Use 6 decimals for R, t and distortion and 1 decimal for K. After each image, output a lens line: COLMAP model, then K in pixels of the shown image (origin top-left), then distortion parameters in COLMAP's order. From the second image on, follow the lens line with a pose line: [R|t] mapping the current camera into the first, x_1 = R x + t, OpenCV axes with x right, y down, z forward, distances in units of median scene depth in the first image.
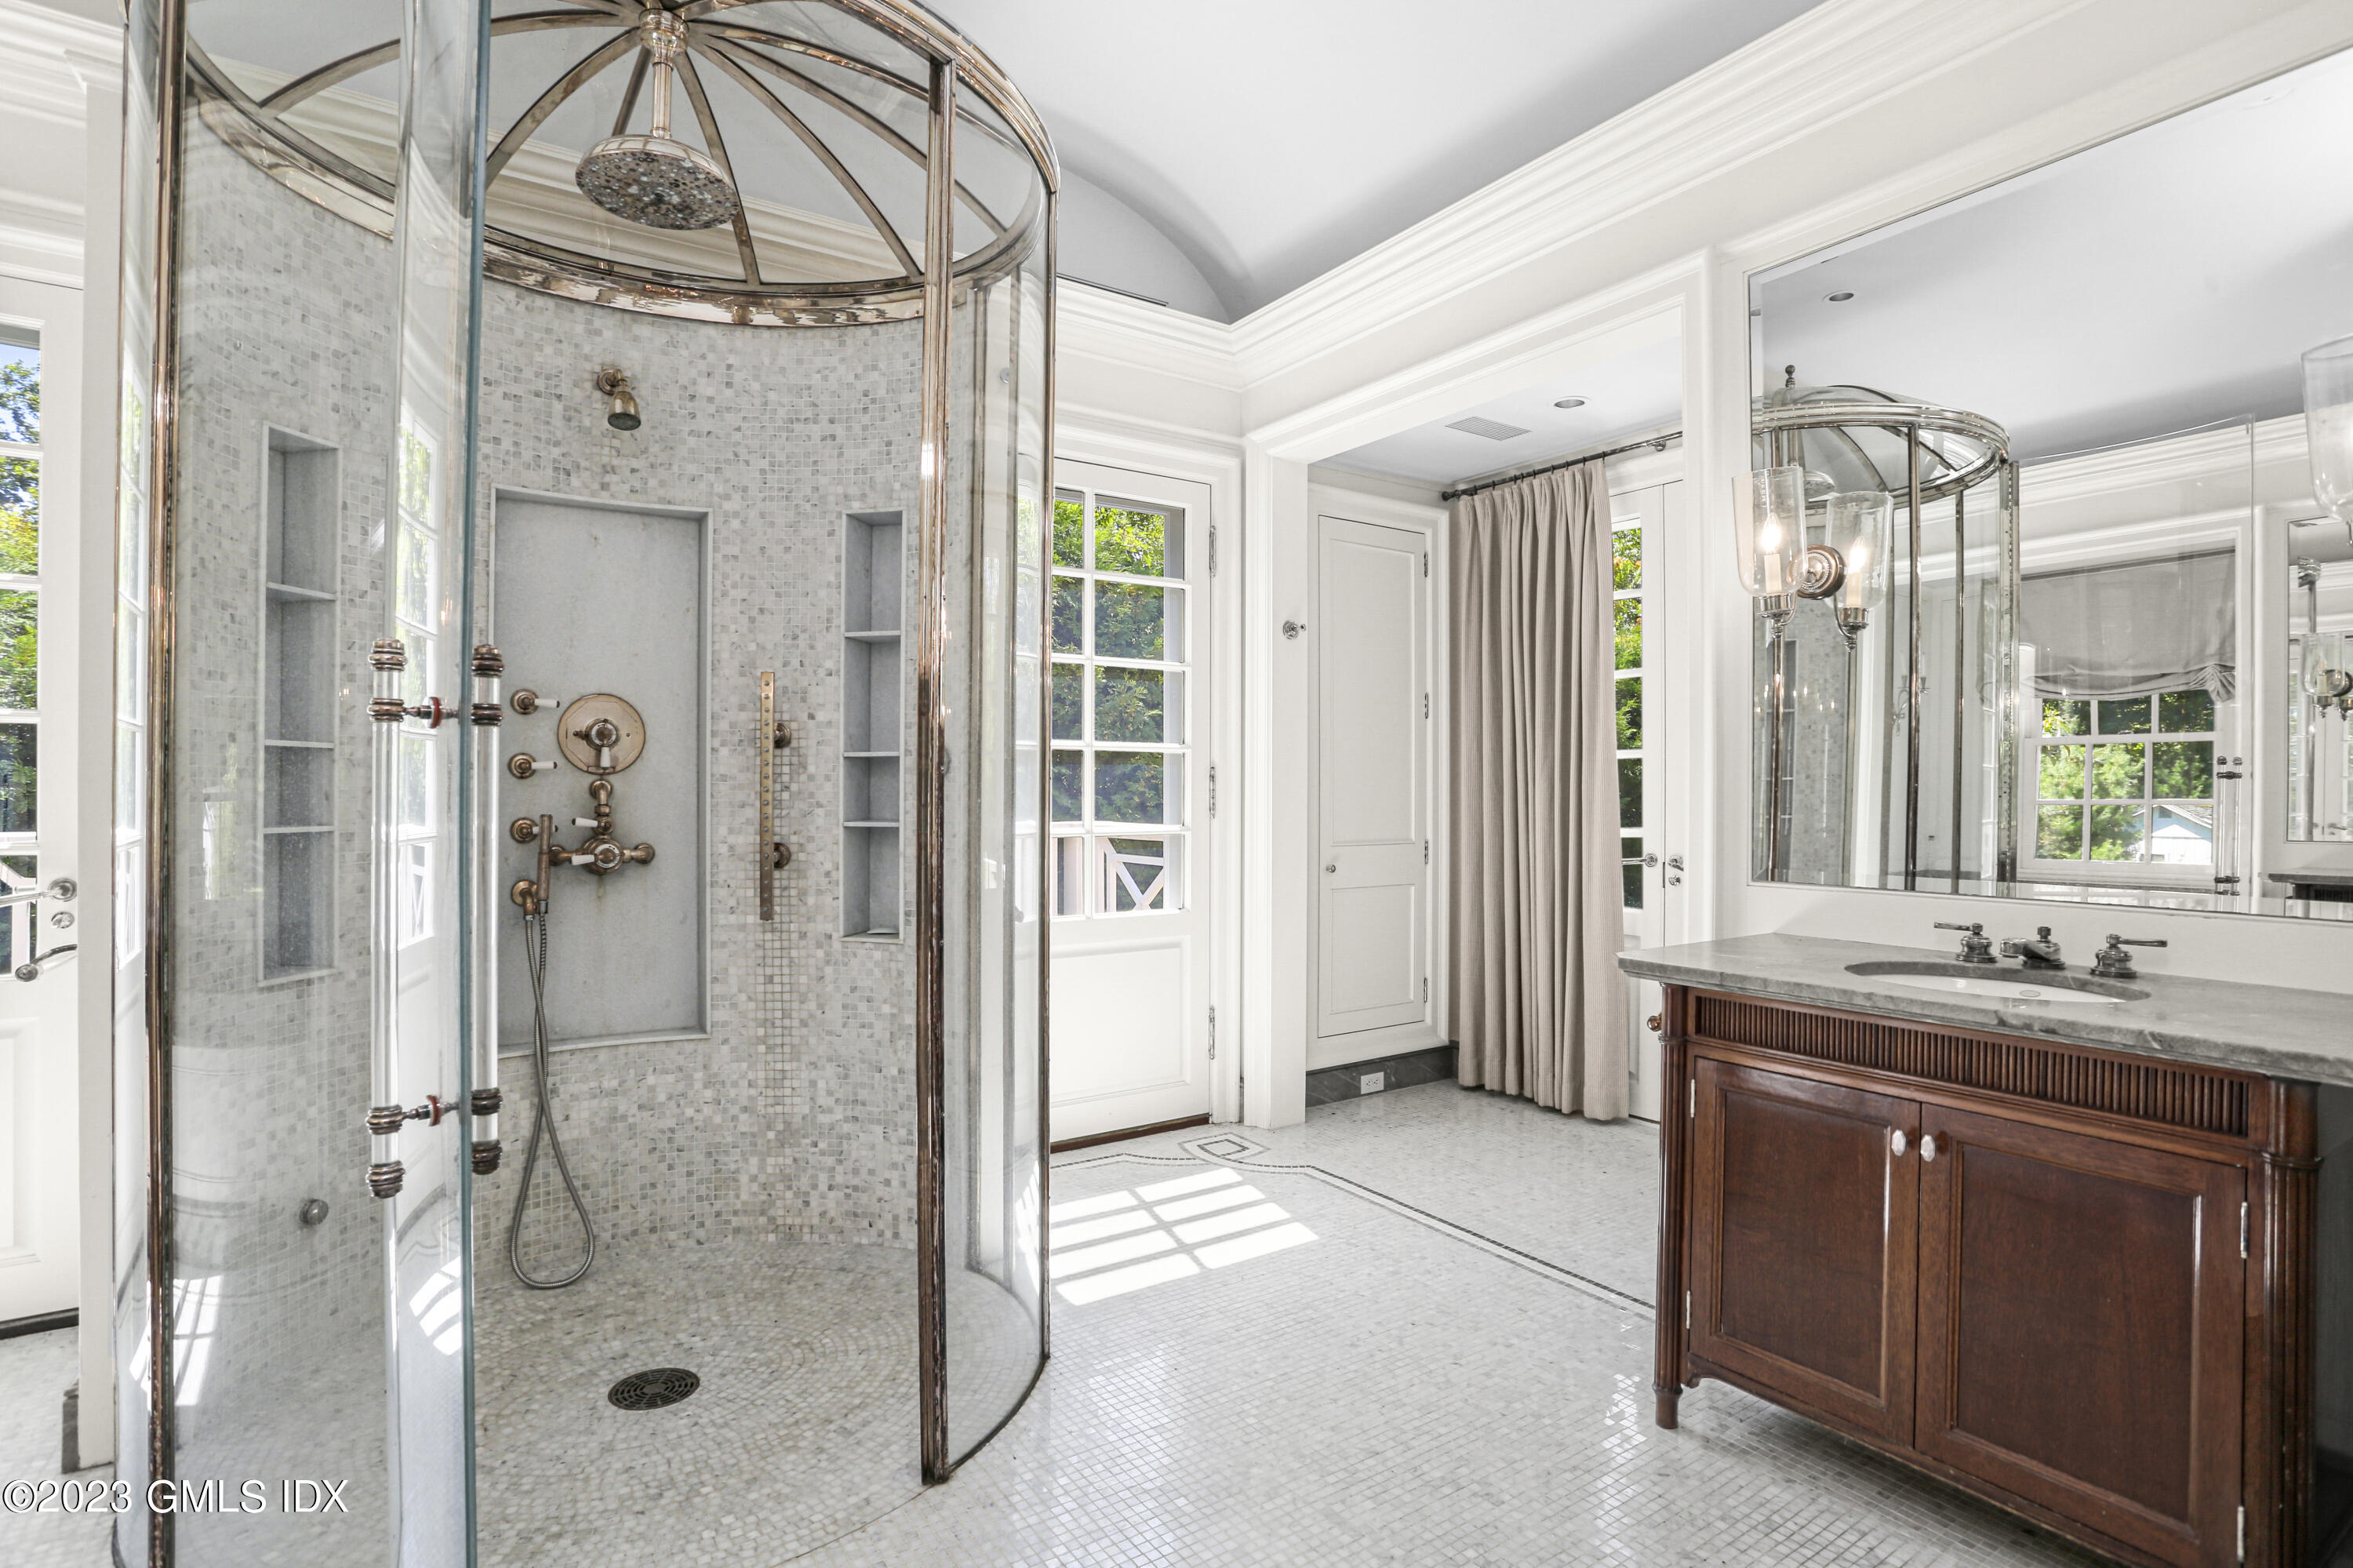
lens RADIAL K [[1167.7, 0, 1178.5], [0, 1167.7, 763.8], [0, 0, 1]] dist [-0.074848, 0.045534]
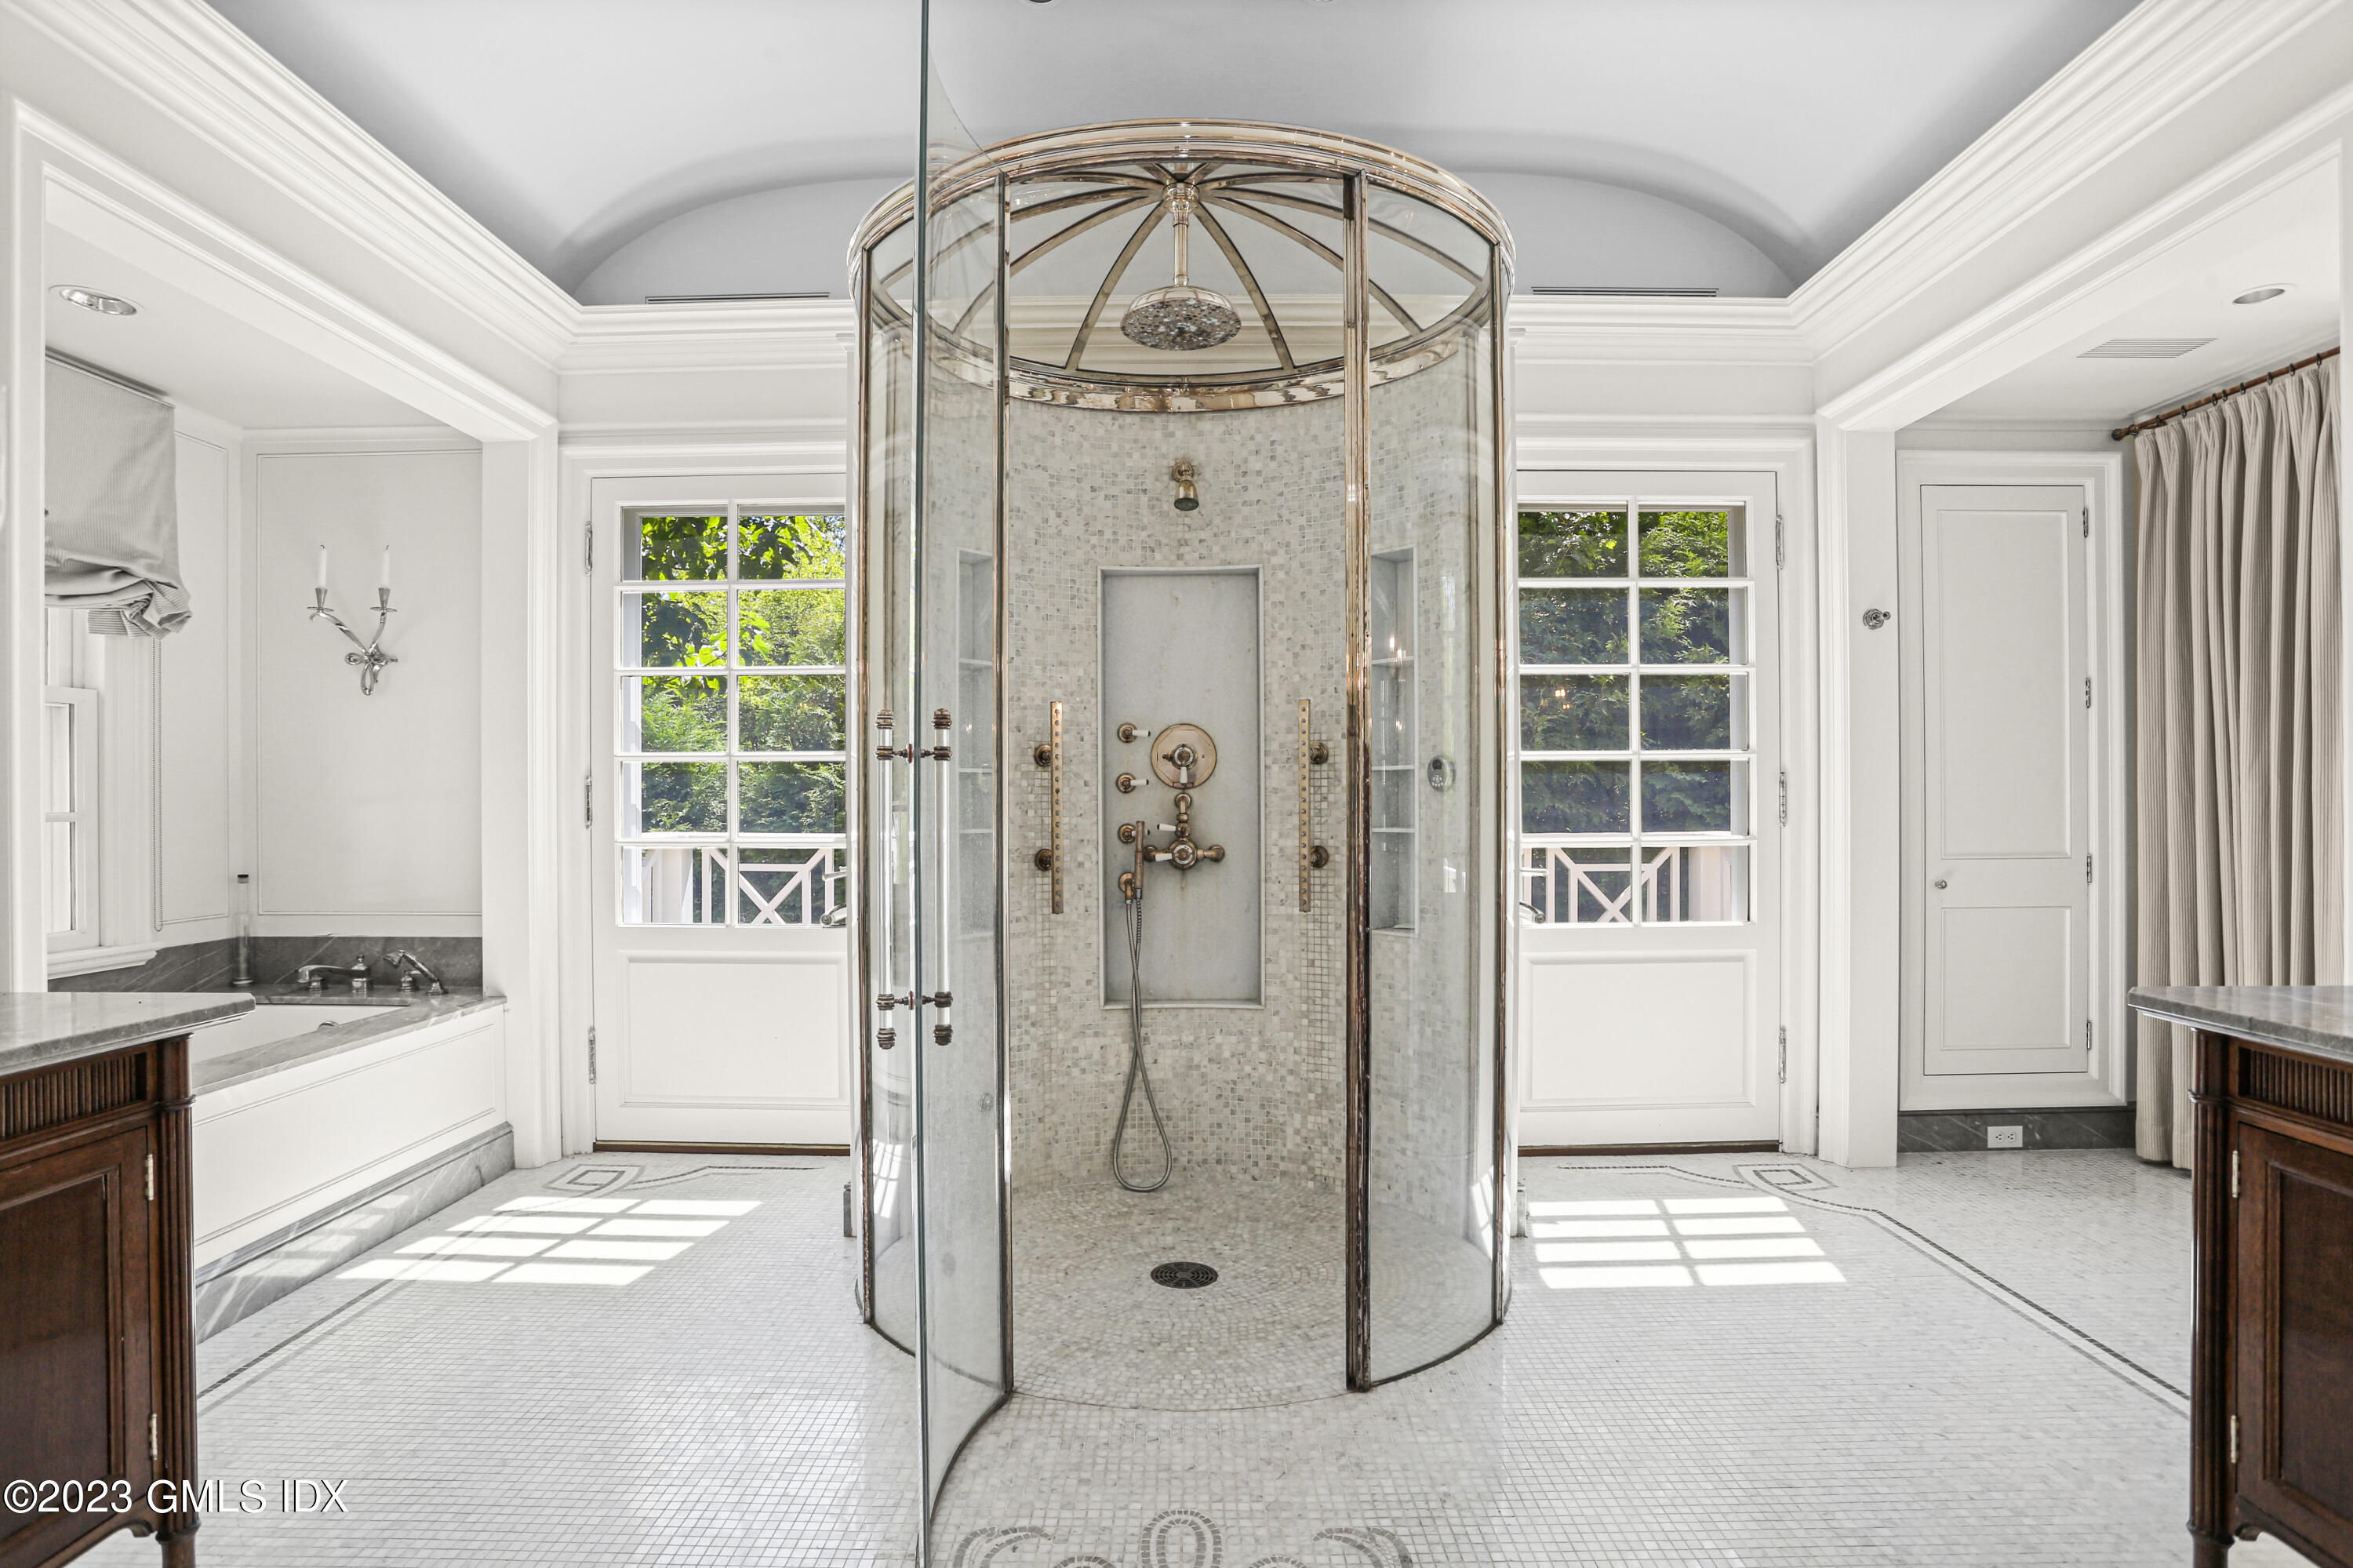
lens RADIAL K [[1167.7, 0, 1178.5], [0, 1167.7, 763.8], [0, 0, 1]] dist [-0.074848, 0.045534]
pose [[0.833654, -0.023845, -0.551772, 0.188859], [0.019062, 0.999715, -0.014404, 0.000295], [0.551958, 0.001490, 0.833871, -0.053296]]
